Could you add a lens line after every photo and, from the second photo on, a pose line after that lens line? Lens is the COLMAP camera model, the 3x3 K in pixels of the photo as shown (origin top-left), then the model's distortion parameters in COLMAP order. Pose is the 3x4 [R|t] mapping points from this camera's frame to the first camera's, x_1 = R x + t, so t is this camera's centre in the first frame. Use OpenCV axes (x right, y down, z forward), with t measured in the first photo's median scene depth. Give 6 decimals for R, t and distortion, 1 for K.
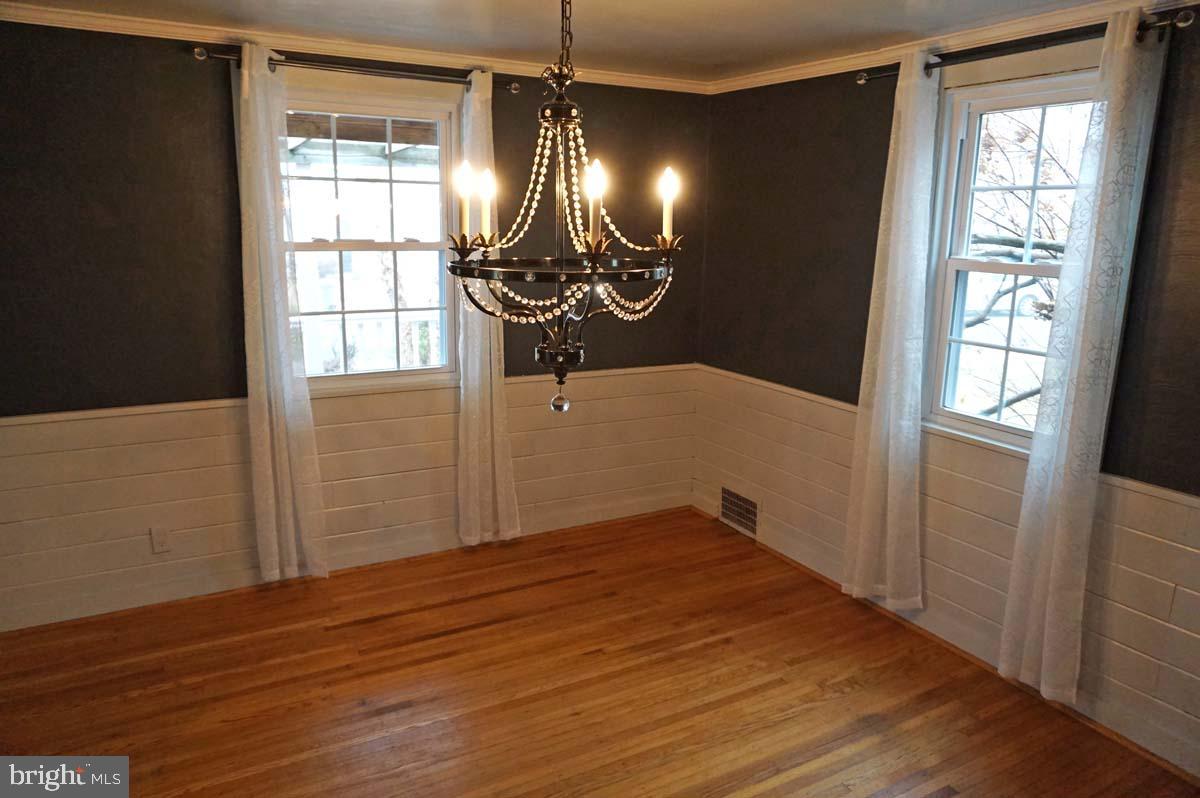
lens RADIAL K [[809.1, 0, 600.2], [0, 809.1, 396.9], [0, 0, 1]] dist [-0.042026, 0.009551]
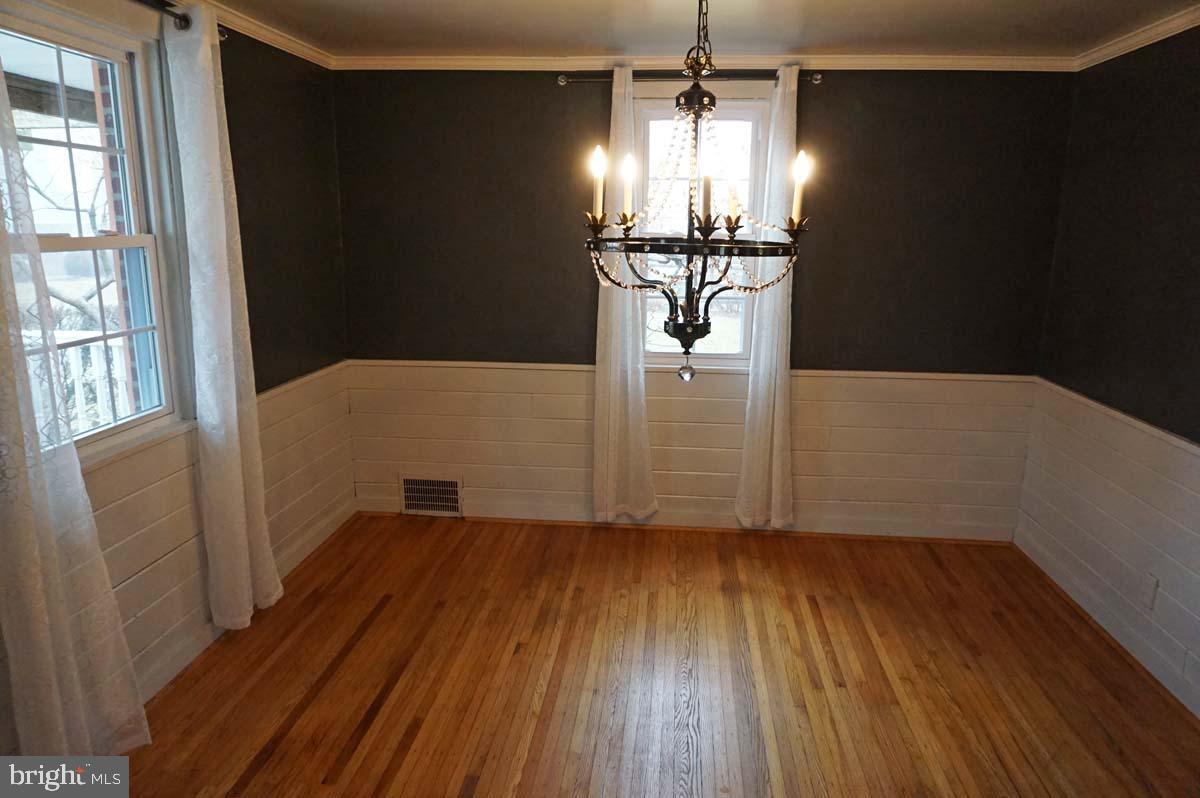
lens RADIAL K [[809.1, 0, 602.3], [0, 809.1, 398.2], [0, 0, 1]] dist [-0.042026, 0.009551]
pose [[0.557422, -0.190692, 0.808033, -0.635815], [0.177863, 0.978097, 0.108127, -0.061398], [-0.810953, 0.083446, 0.579130, 0.307879]]
